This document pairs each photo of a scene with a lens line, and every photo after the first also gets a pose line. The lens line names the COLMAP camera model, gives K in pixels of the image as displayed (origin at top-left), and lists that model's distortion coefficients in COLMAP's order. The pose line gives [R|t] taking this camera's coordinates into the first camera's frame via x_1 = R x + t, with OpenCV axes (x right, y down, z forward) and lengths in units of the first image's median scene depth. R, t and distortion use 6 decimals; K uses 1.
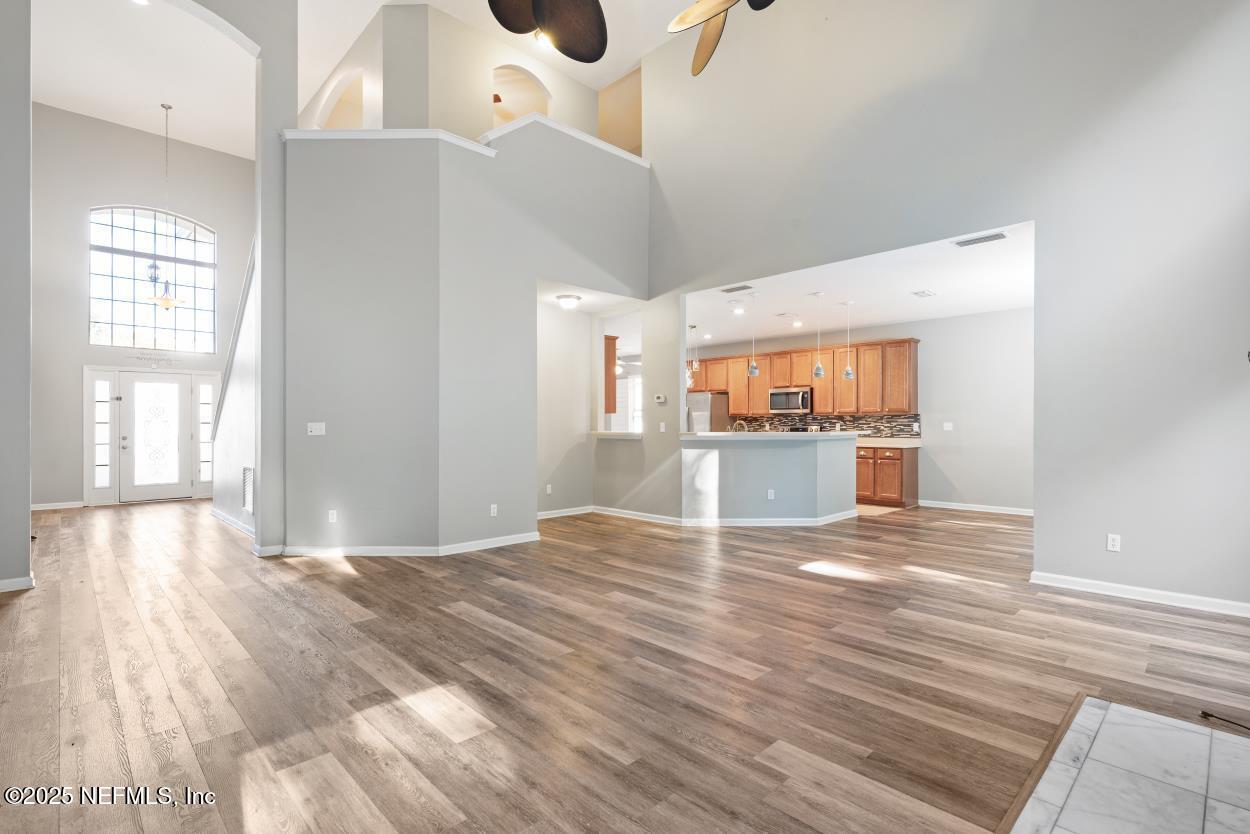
lens RADIAL K [[593.3, 0, 626.3], [0, 593.3, 423.4], [0, 0, 1]] dist [0.000642, 0.000067]
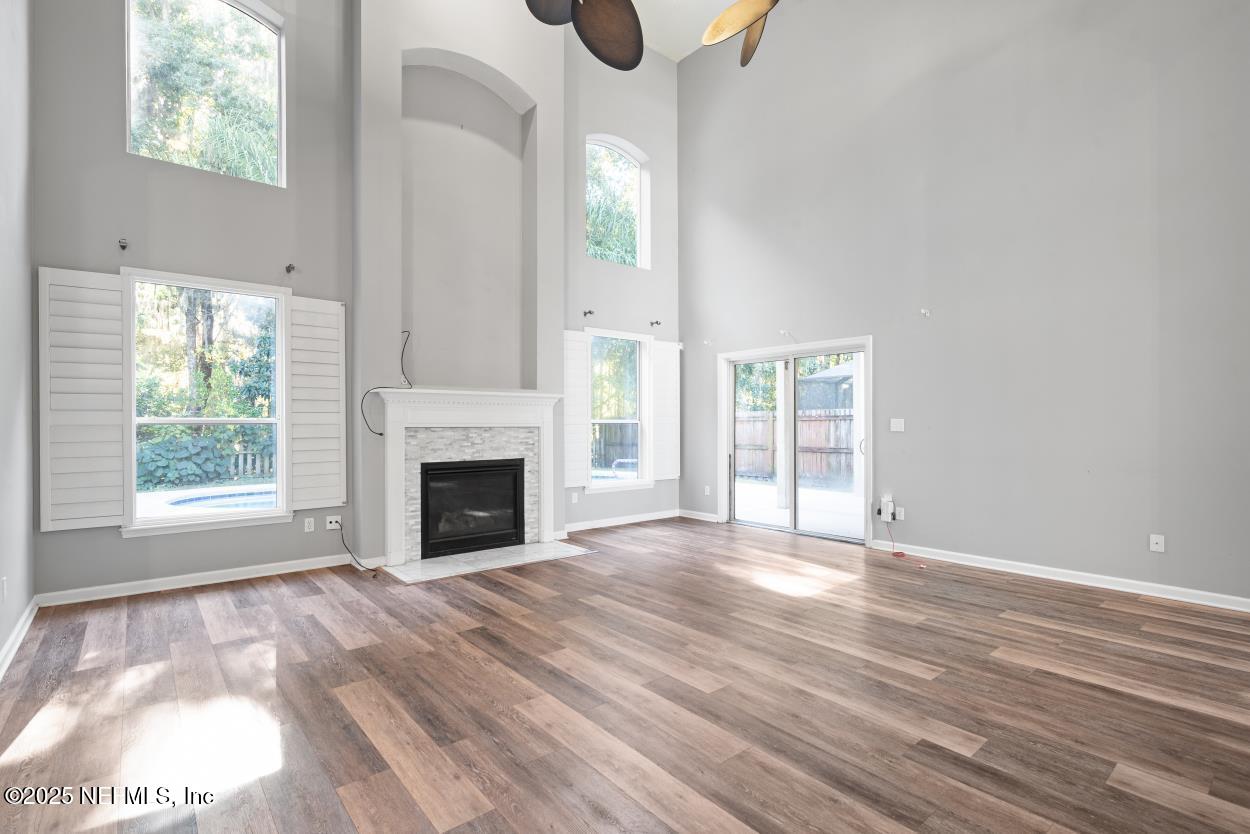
lens RADIAL K [[593.3, 0, 626.8], [0, 593.3, 417.6], [0, 0, 1]] dist [0.000642, 0.000067]
pose [[-0.997643, 0.003530, 0.068529, 0.021910], [0.002921, 0.999955, -0.008987, 0.002438], [-0.068557, -0.008766, -0.997609, 1.515271]]
